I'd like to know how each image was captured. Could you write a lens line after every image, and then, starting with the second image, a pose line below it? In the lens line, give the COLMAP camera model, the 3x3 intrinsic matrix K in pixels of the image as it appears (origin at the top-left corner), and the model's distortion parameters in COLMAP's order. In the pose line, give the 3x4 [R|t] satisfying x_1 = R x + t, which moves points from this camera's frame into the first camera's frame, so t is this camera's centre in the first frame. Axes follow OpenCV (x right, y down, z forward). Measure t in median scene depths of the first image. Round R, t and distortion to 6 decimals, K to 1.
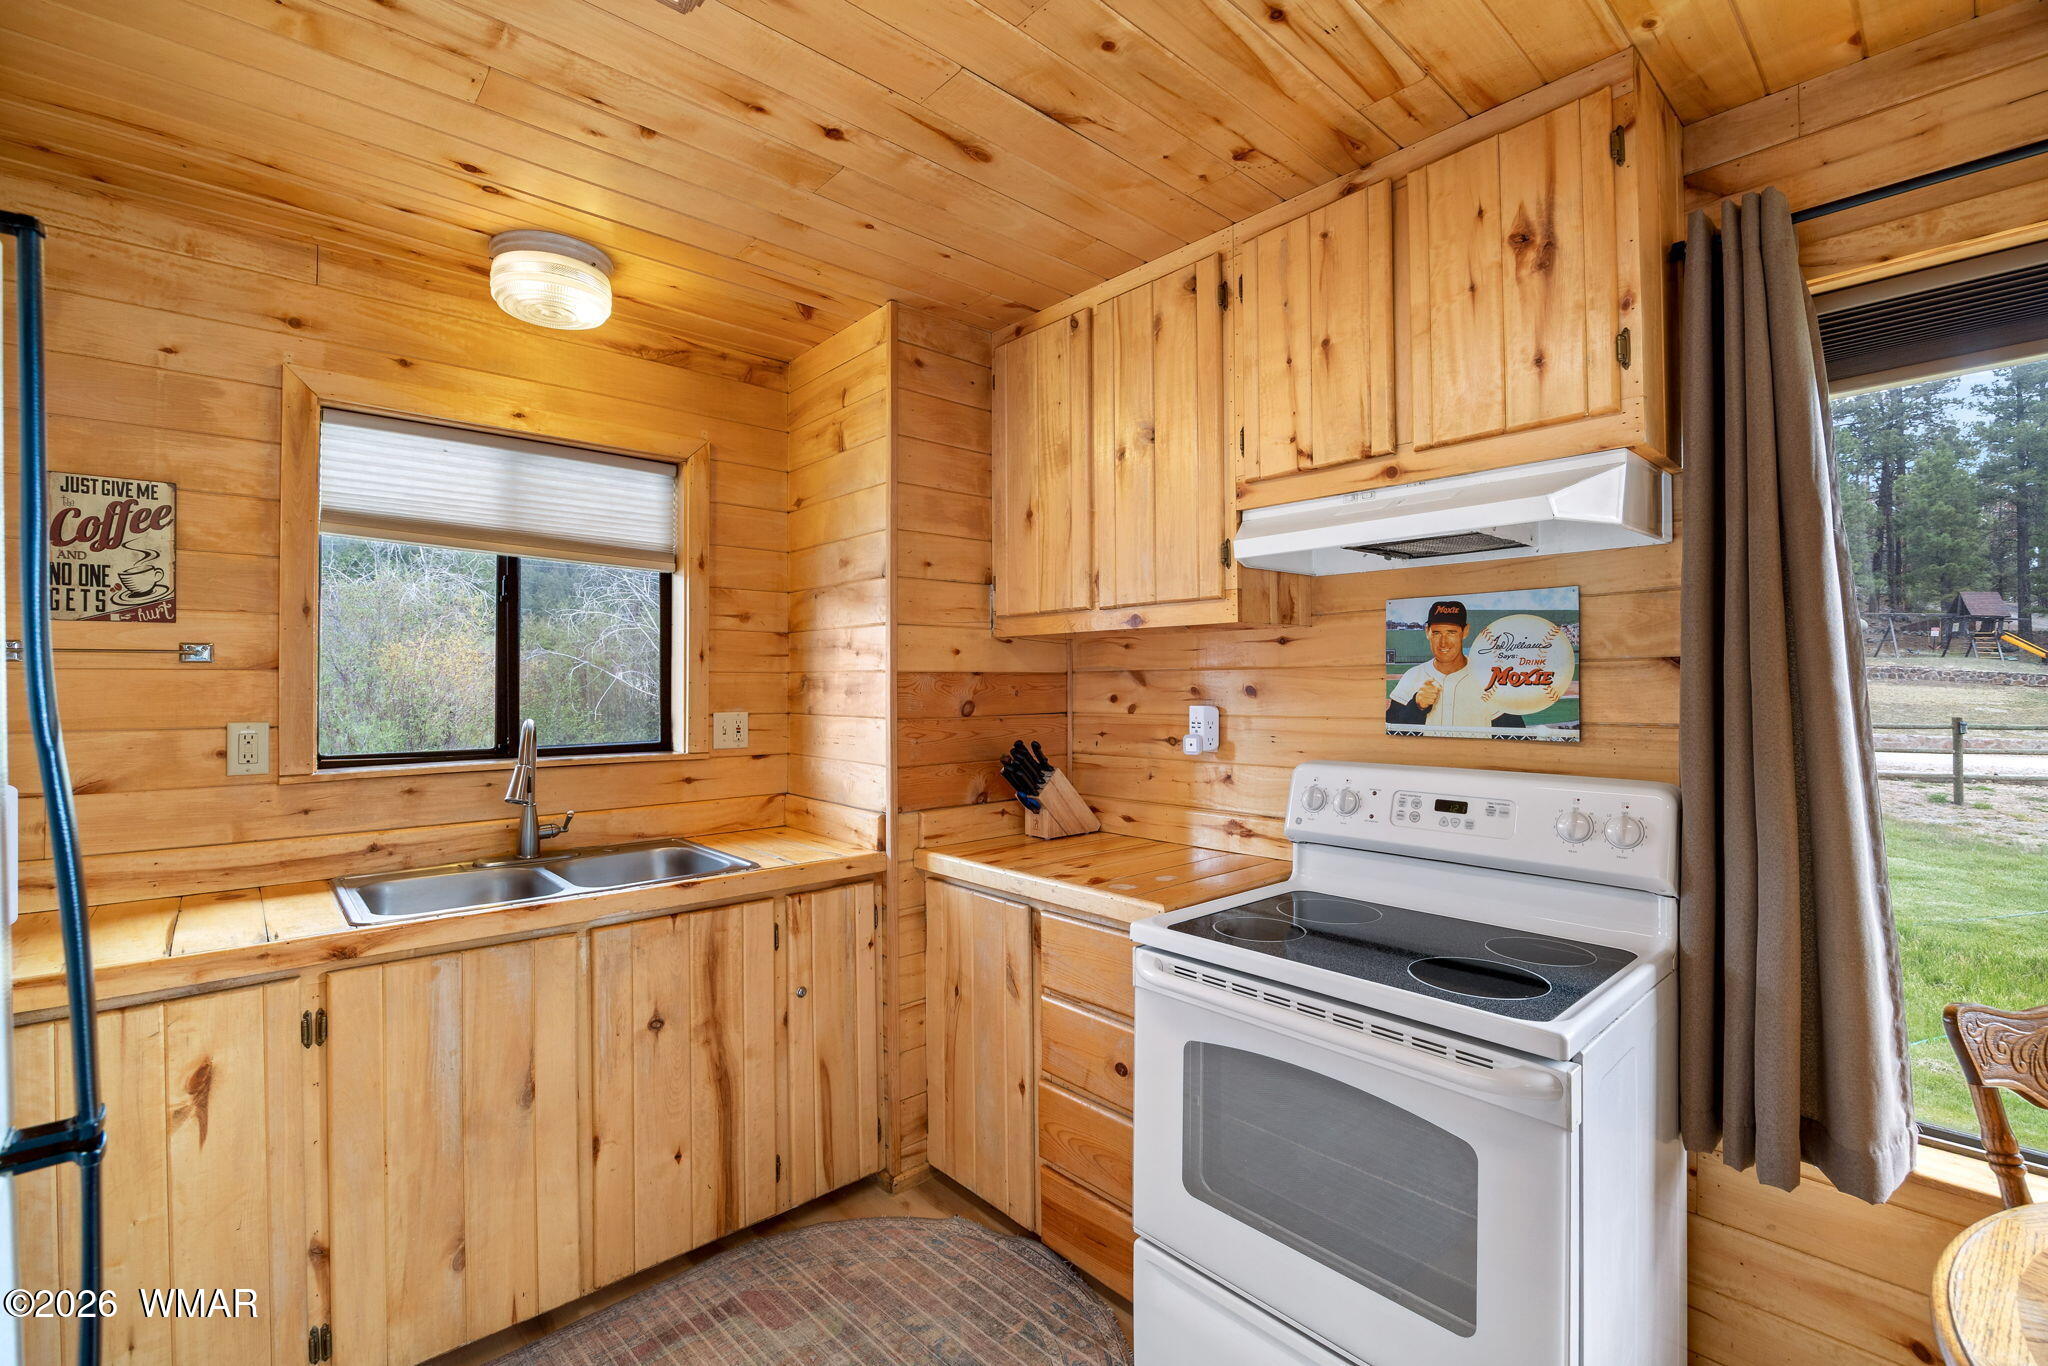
lens RADIAL K [[889.5, 0, 1025.6], [0, 889.5, 675.0], [0, 0, 1]] dist [-0.011156, 0.000074]
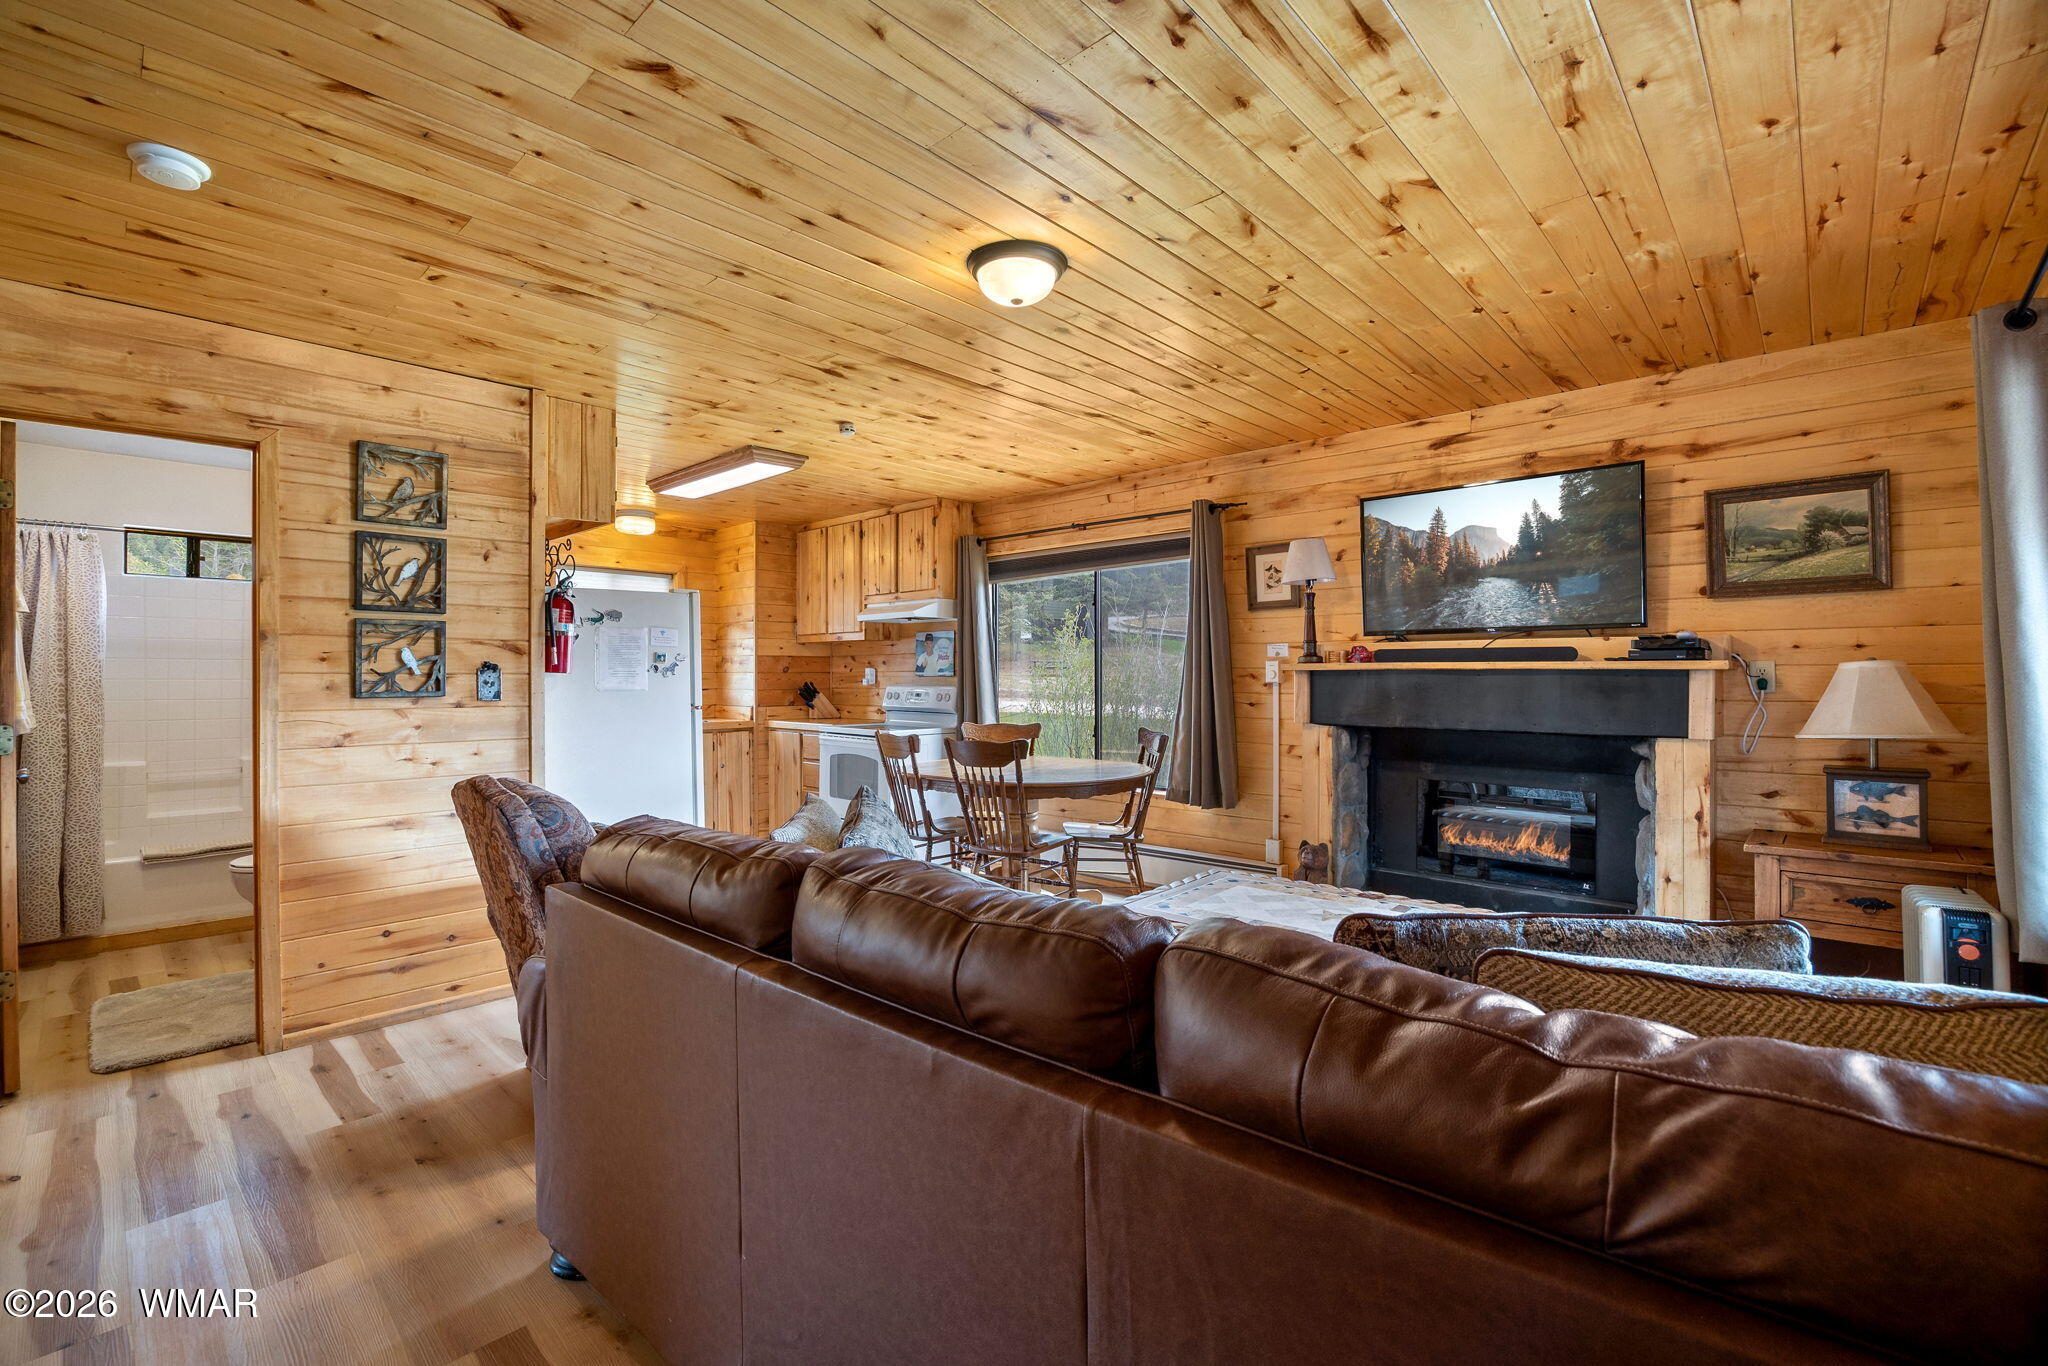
lens RADIAL K [[889.5, 0, 1025.6], [0, 889.5, 675.0], [0, 0, 1]] dist [-0.011156, 0.000074]
pose [[0.996001, 0.002755, 0.089301, 0.571283], [-0.003455, 0.999965, 0.007679, 0.043174], [-0.089277, -0.007957, 0.995975, -2.377910]]
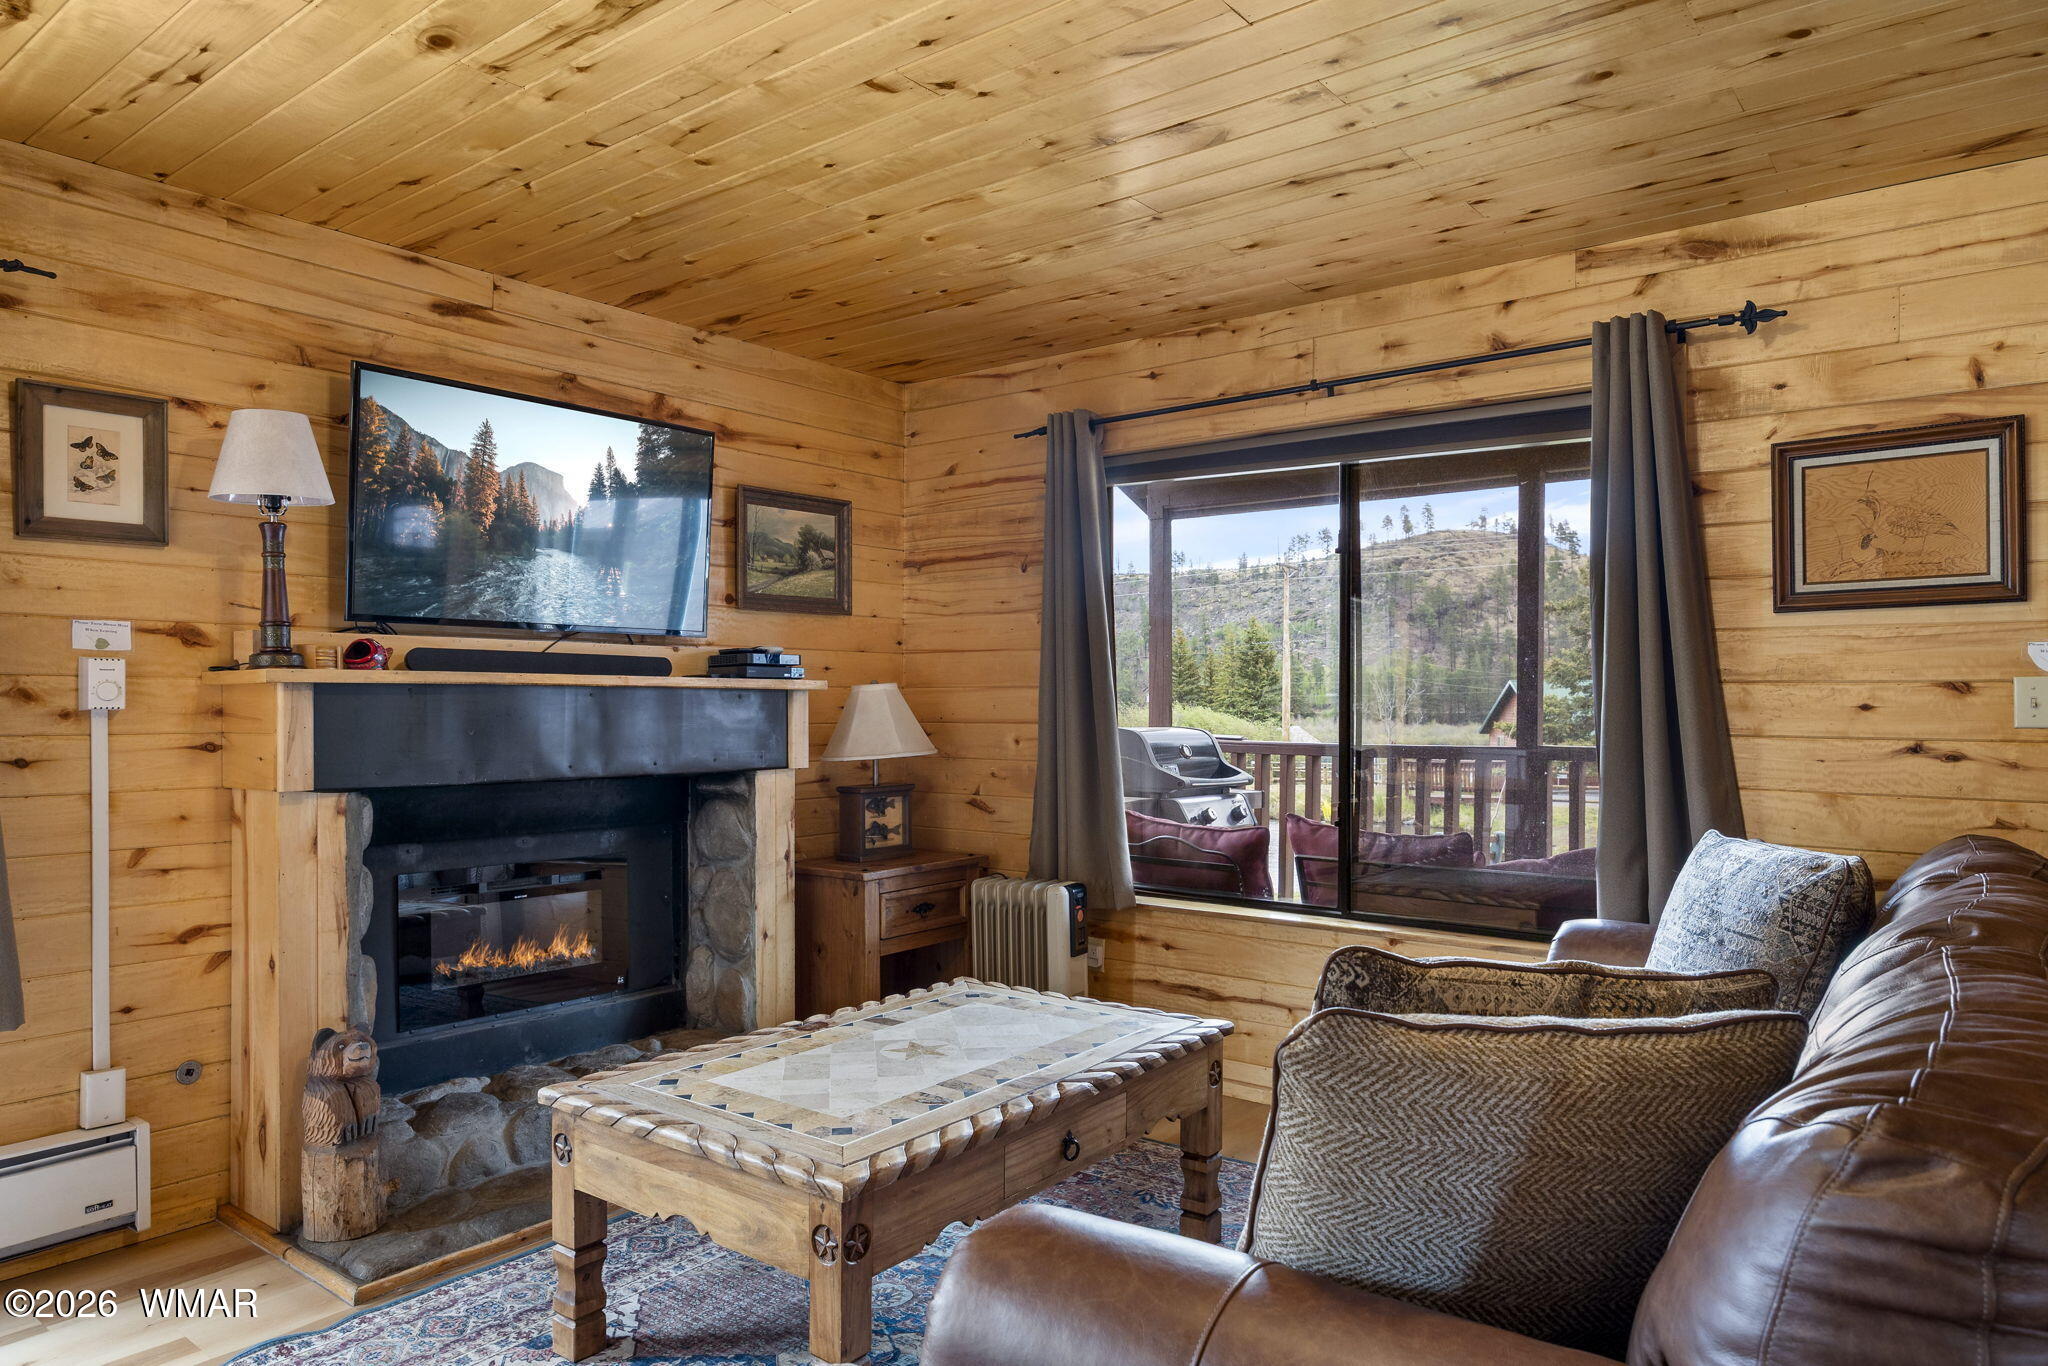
lens RADIAL K [[1312.0, 0, 1029.2], [0, 1312.0, 702.3], [0, 0, 1]] dist [0.000441, -0.003793]
pose [[-0.171633, 0.002826, 0.985157, -0.260462], [-0.008790, 0.999952, -0.004400, 0.068541], [-0.985122, -0.009415, -0.171600, -0.825794]]
